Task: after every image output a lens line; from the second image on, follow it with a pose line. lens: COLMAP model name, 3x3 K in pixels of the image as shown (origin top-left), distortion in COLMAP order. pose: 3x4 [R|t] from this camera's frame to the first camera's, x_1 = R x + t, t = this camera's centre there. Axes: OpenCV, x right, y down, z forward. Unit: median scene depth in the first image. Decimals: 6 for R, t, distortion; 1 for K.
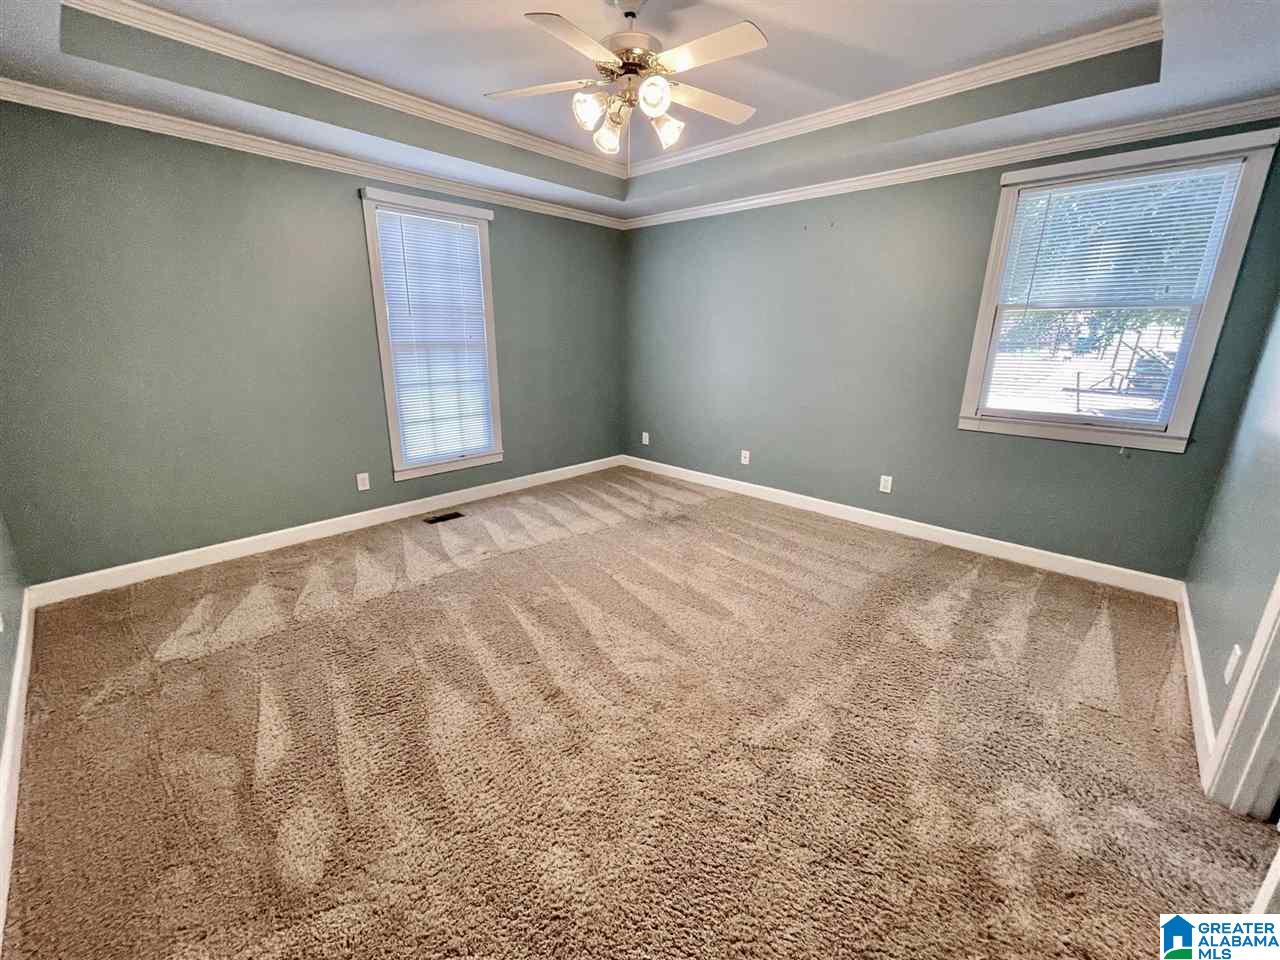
lens RADIAL K [[520.6, 0, 639.3], [0, 520.6, 483.1], [0, 0, 1]] dist [0.001466, -0.000228]
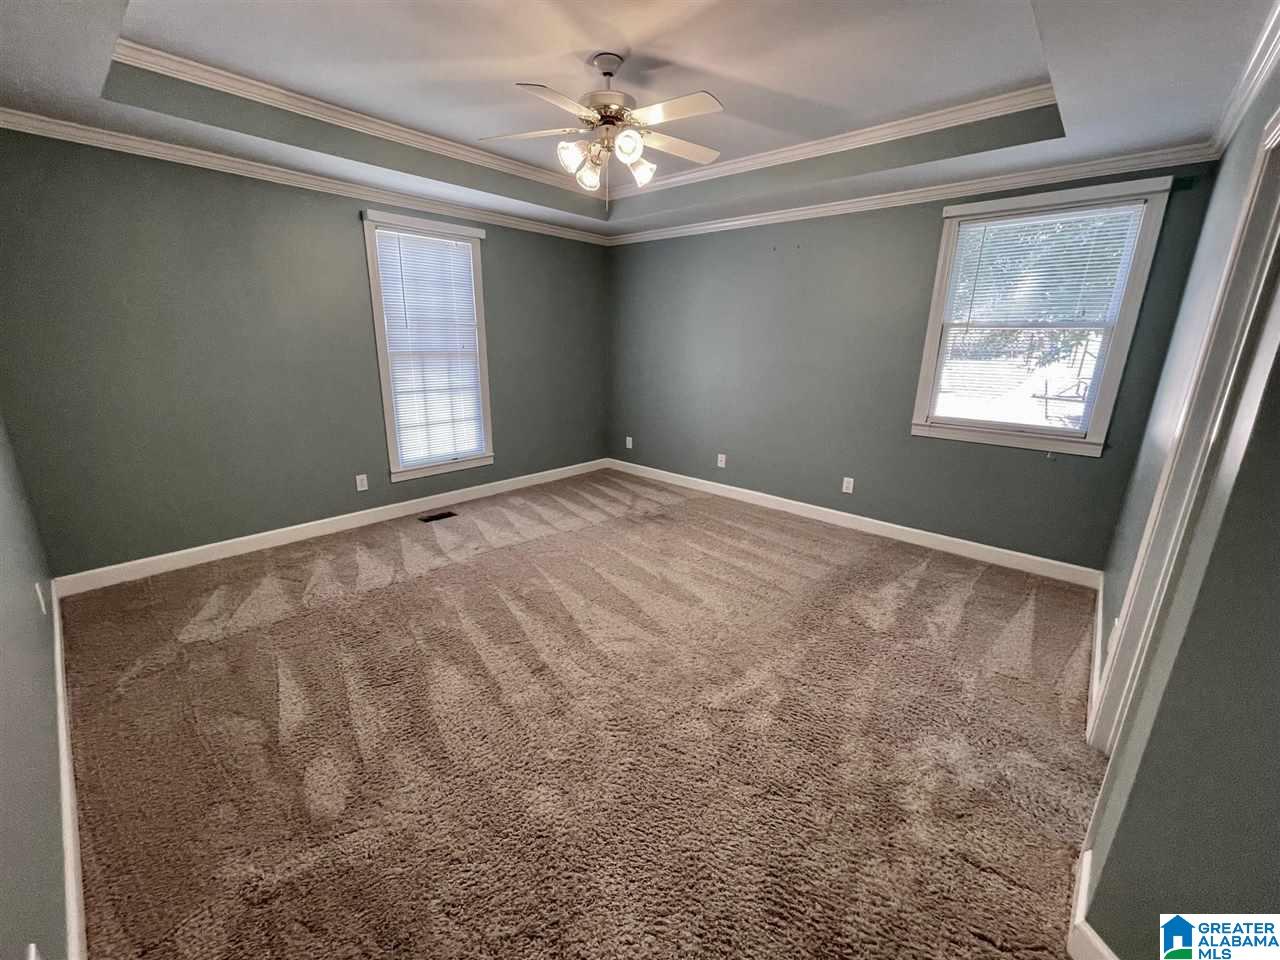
lens RADIAL K [[520.6, 0, 640.7], [0, 520.6, 482.4], [0, 0, 1]] dist [0.001466, -0.000228]
pose [[0.999735, 0.000727, 0.023025, 0.025844], [-0.000542, 0.999967, -0.008076, 0.008059], [-0.023030, 0.008061, 0.999702, -0.127361]]
